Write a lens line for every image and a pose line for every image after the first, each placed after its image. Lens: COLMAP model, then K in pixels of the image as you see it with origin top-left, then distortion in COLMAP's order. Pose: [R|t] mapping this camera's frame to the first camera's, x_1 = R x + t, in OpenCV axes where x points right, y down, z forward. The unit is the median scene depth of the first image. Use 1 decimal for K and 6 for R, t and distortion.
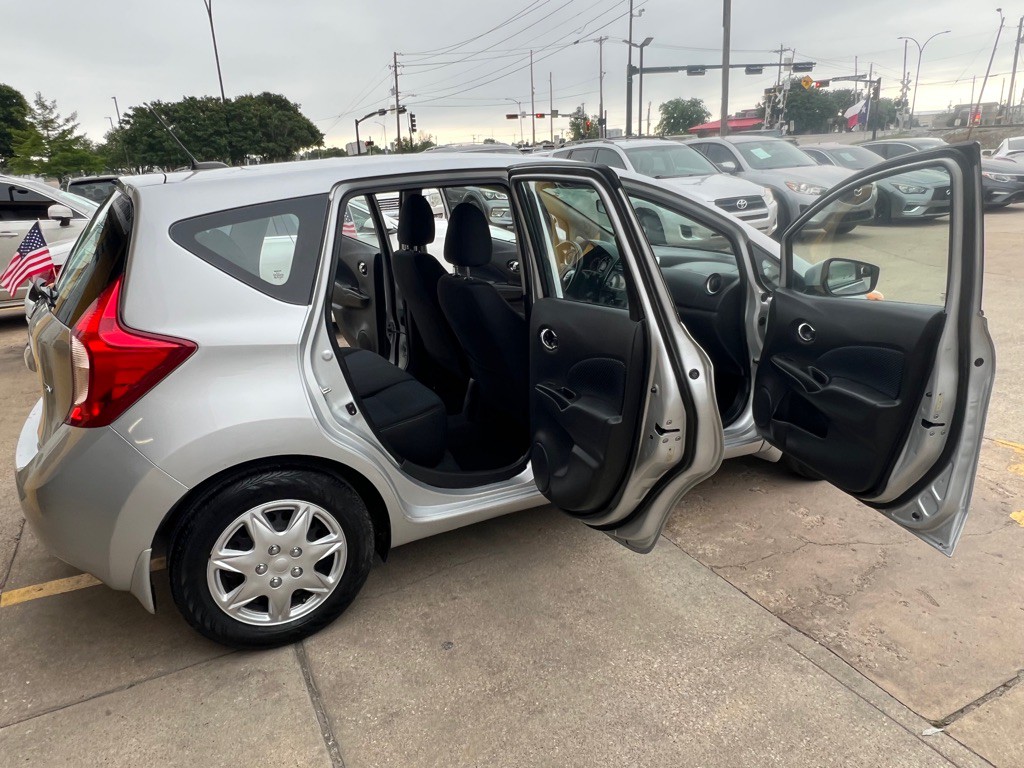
lens RADIAL K [[693.3, 0, 507.6], [0, 693.3, 387.4], [0, 0, 1]] dist [-0.004680, -0.000156]
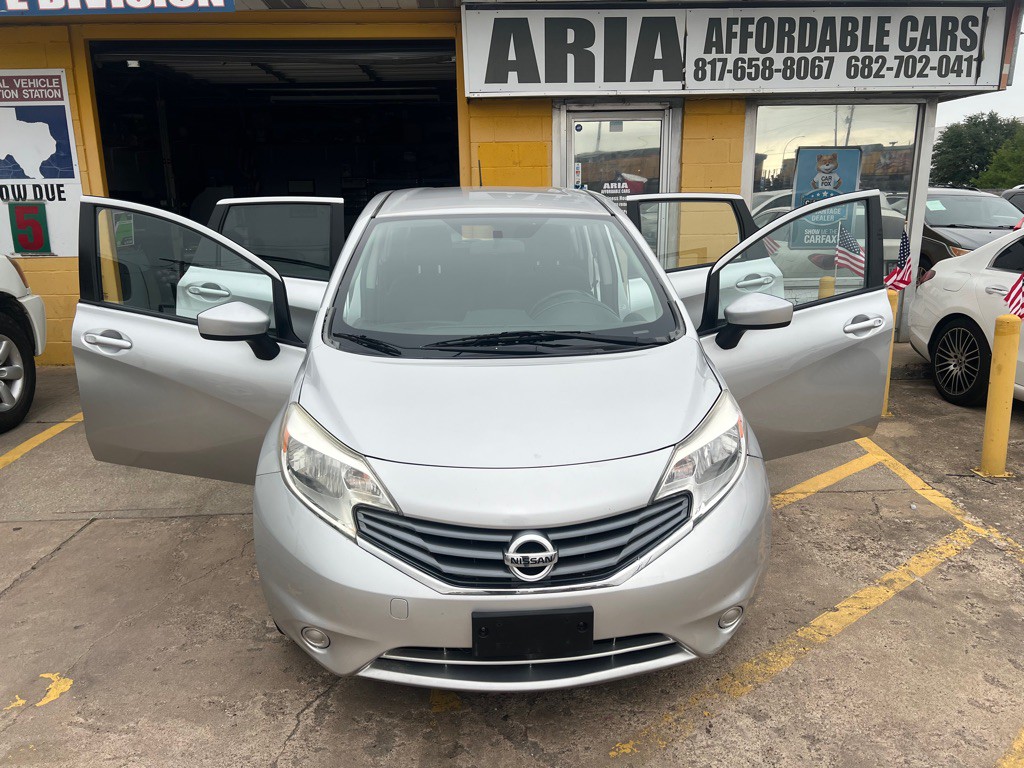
lens RADIAL K [[772.3, 0, 515.5], [0, 772.3, 388.1], [0, 0, 1]] dist [0.047447, -0.054870]
pose [[-0.403111, 0.263248, -0.876471, 1.394451], [-0.261987, 0.884454, 0.386140, -0.647882], [0.876849, 0.385281, -0.287566, 1.805624]]
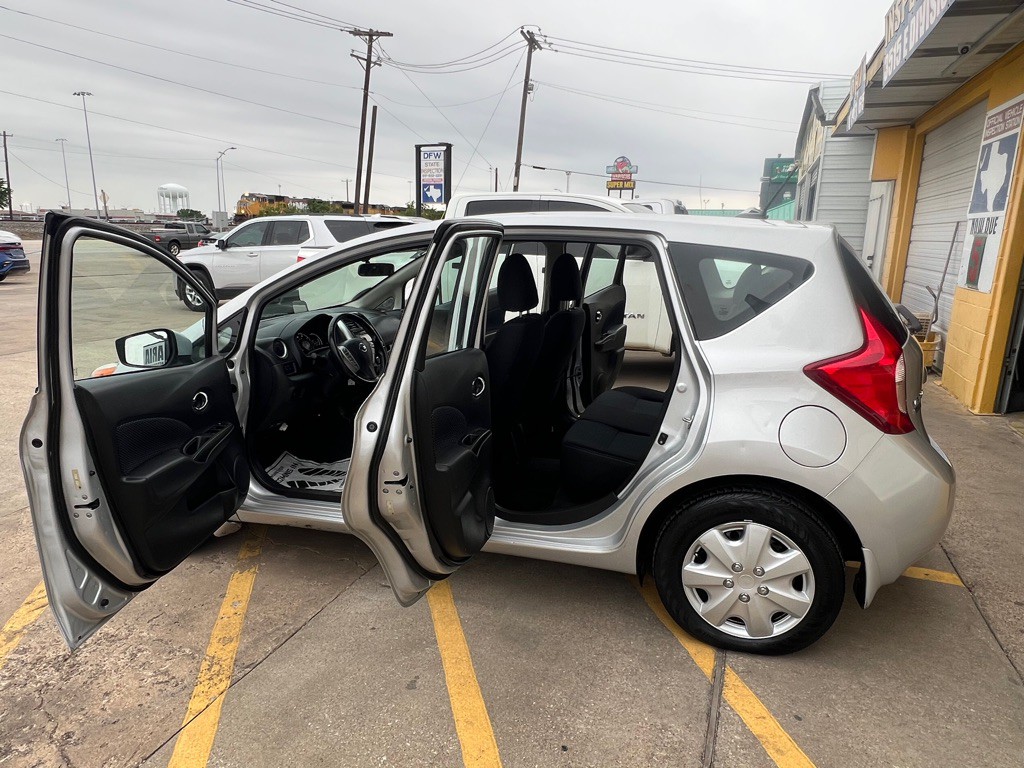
lens RADIAL K [[653.7, 0, 509.6], [0, 653.7, 382.0], [0, 0, 1]] dist [-0.000278, -0.001758]
pose [[-0.679910, -0.129192, 0.721825, -0.950188], [0.249288, 0.885009, 0.393210, -0.588267], [-0.689622, 0.447289, -0.569521, 1.957847]]
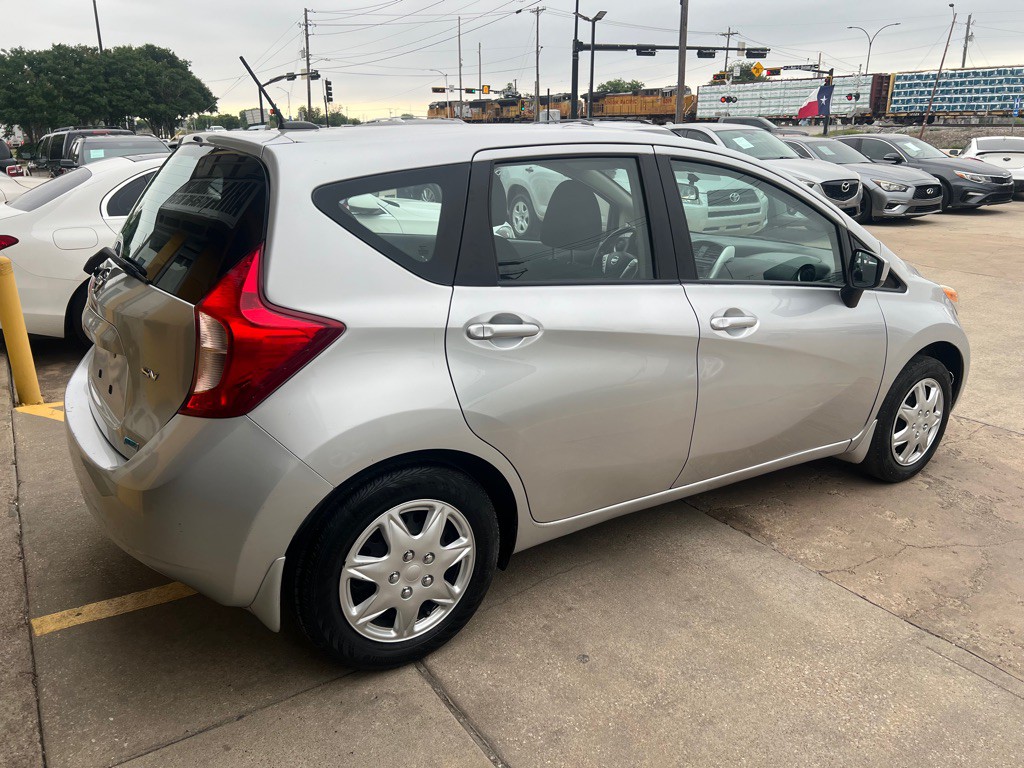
lens RADIAL K [[772.3, 0, 518.8], [0, 772.3, 385.3], [0, 0, 1]] dist [0.047447, -0.054870]
pose [[0.992793, 0.008141, 0.119563, -0.260154], [-0.006695, 0.999900, -0.012487, 0.020504], [-0.119652, 0.011597, 0.992748, -0.014869]]
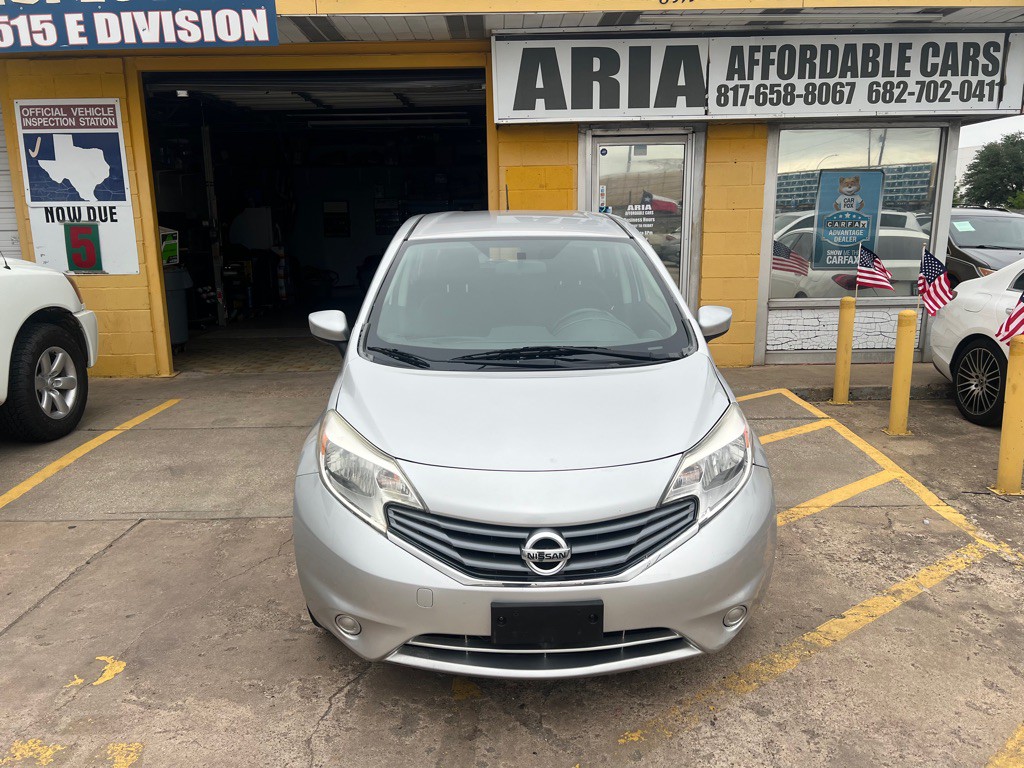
lens RADIAL K [[772.3, 0, 508.7], [0, 772.3, 386.4], [0, 0, 1]] dist [0.047447, -0.054870]
pose [[-0.444085, 0.236489, -0.864211, 1.457227], [-0.255017, 0.891283, 0.374941, -0.670128], [0.858927, 0.386894, -0.335496, 1.839616]]
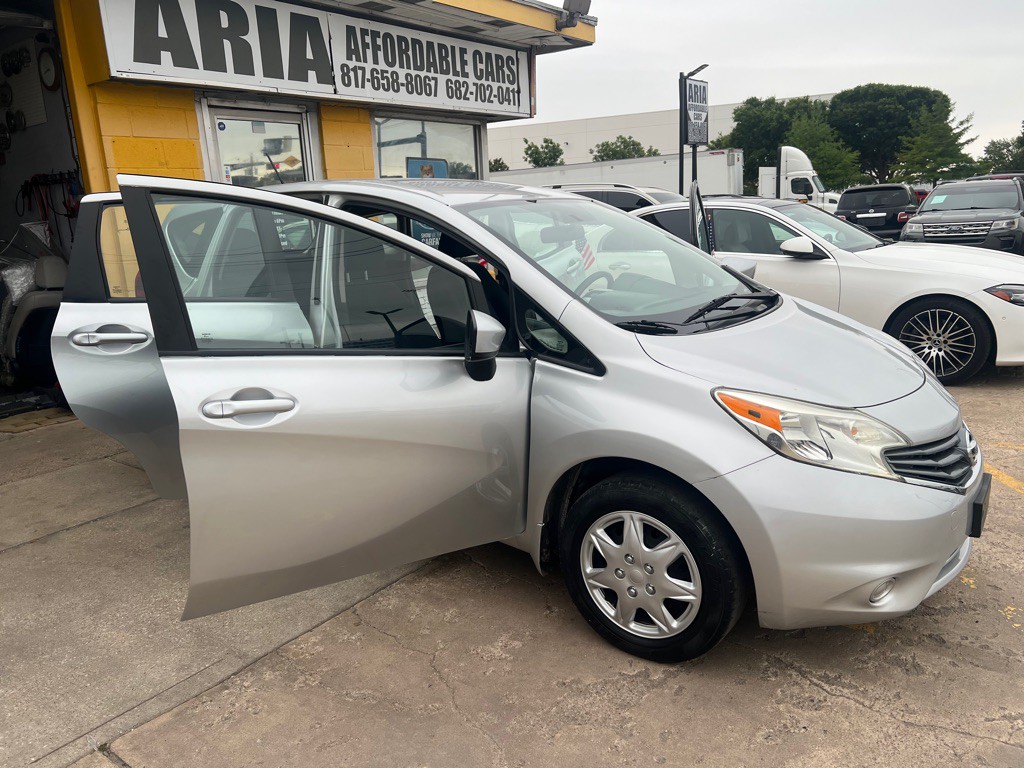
lens RADIAL K [[772.3, 0, 518.3], [0, 772.3, 385.6], [0, 0, 1]] dist [0.047447, -0.054870]
pose [[0.442975, 0.227107, -0.867292, 1.326828], [-0.262465, 0.957851, 0.116765, -0.230259], [0.857255, 0.175910, 0.483911, 0.663969]]
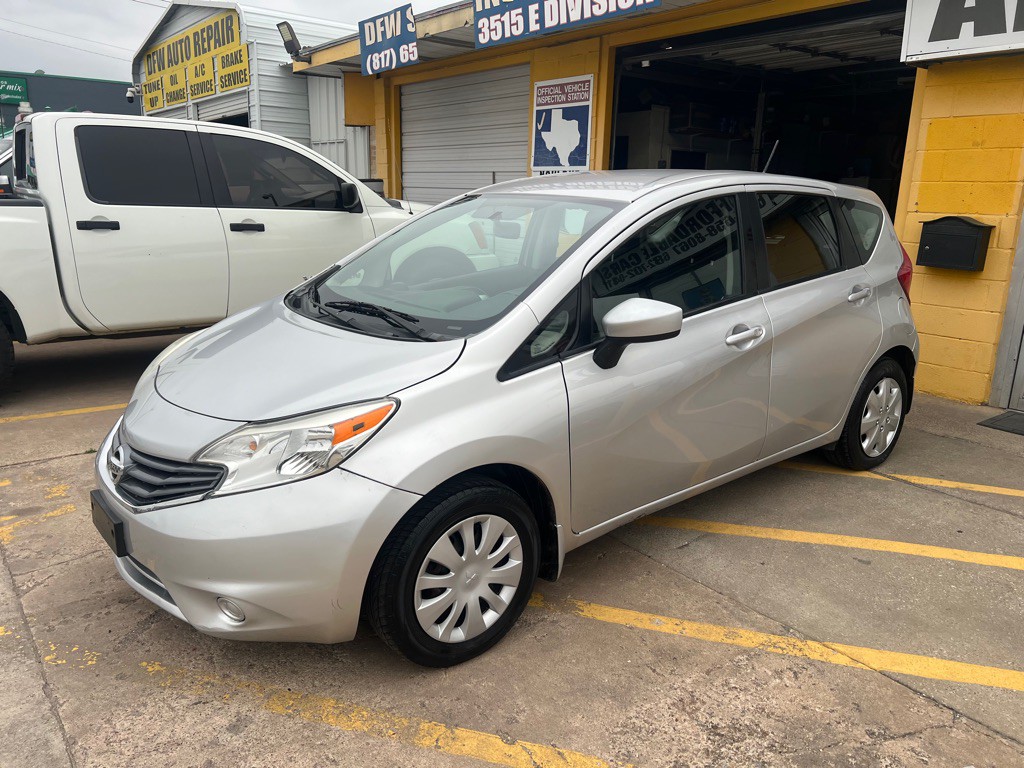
lens RADIAL K [[772.3, 0, 517.0], [0, 772.3, 386.4], [0, 0, 1]] dist [0.047447, -0.054870]
pose [[-0.982274, 0.066093, -0.175414, 0.410758], [-0.040671, 0.838344, 0.543622, -0.818251], [0.182987, 0.541120, -0.820795, 2.491066]]
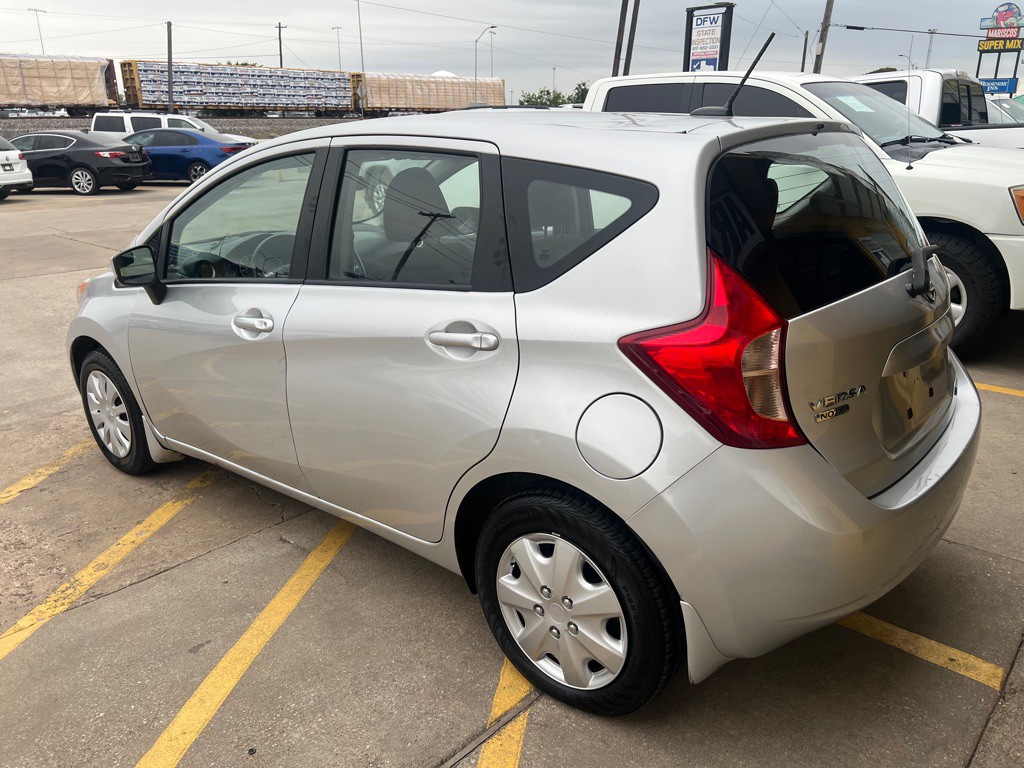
lens RADIAL K [[772.3, 0, 523.2], [0, 772.3, 385.7], [0, 0, 1]] dist [0.047447, -0.054870]
pose [[-0.368790, -0.254971, 0.893859, -1.197271], [0.318844, 0.868596, 0.379315, -0.444860], [-0.873116, 0.424889, -0.239034, 1.494966]]
